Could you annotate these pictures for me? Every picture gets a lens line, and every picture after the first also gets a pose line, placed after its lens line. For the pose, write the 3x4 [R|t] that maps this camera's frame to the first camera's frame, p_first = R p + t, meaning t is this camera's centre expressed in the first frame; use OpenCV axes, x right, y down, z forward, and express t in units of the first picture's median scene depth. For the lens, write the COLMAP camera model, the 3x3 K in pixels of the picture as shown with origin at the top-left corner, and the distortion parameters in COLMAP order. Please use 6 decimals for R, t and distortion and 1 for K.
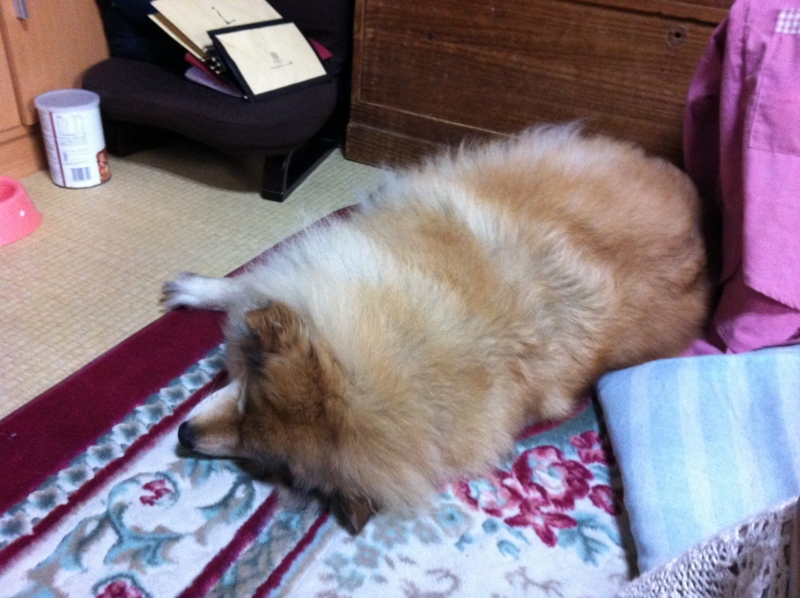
lens RADIAL K [[804.8, 0, 410.8], [0, 804.8, 315.6], [0, 0, 1]] dist [0.000803, -0.025852]
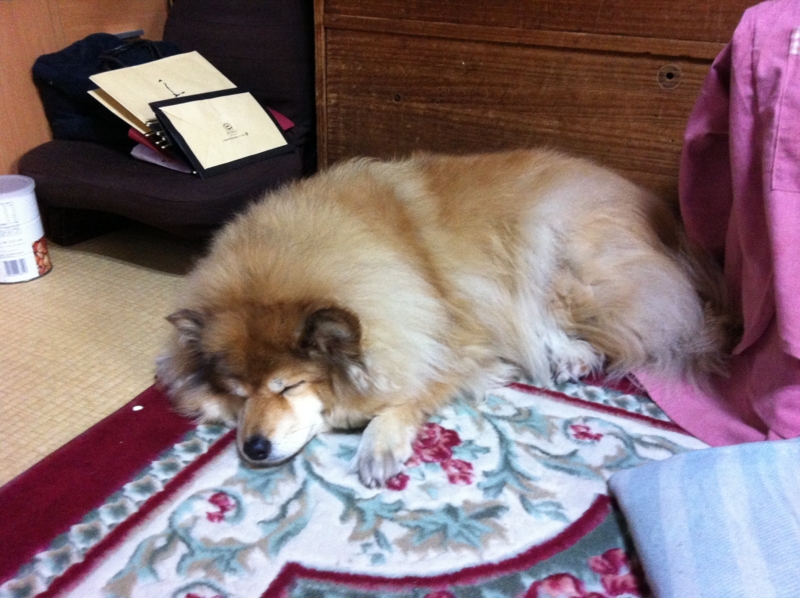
lens RADIAL K [[789.7, 0, 400.0], [0, 789.7, 299.0], [0, 0, 1]] dist [0.084253, -0.194035]
pose [[0.998247, -0.058183, -0.010867, 0.025315], [0.056607, 0.992108, -0.111884, -0.018085], [0.017291, 0.111073, 0.993662, 0.134343]]
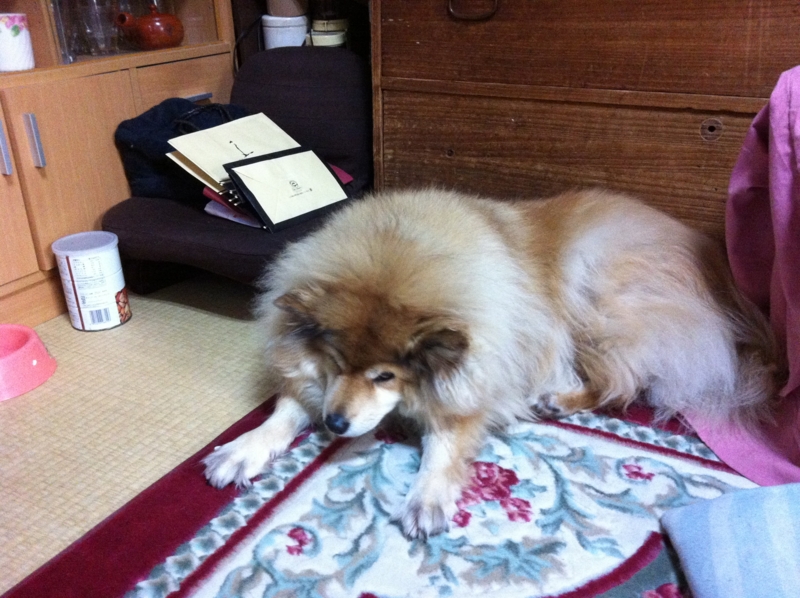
lens RADIAL K [[789.7, 0, 400.0], [0, 789.7, 299.0], [0, 0, 1]] dist [0.084253, -0.194035]
pose [[0.995667, -0.068380, -0.063014, 0.012491], [0.057796, 0.985954, -0.156699, -0.025776], [0.072844, 0.152378, 0.985634, 0.079300]]
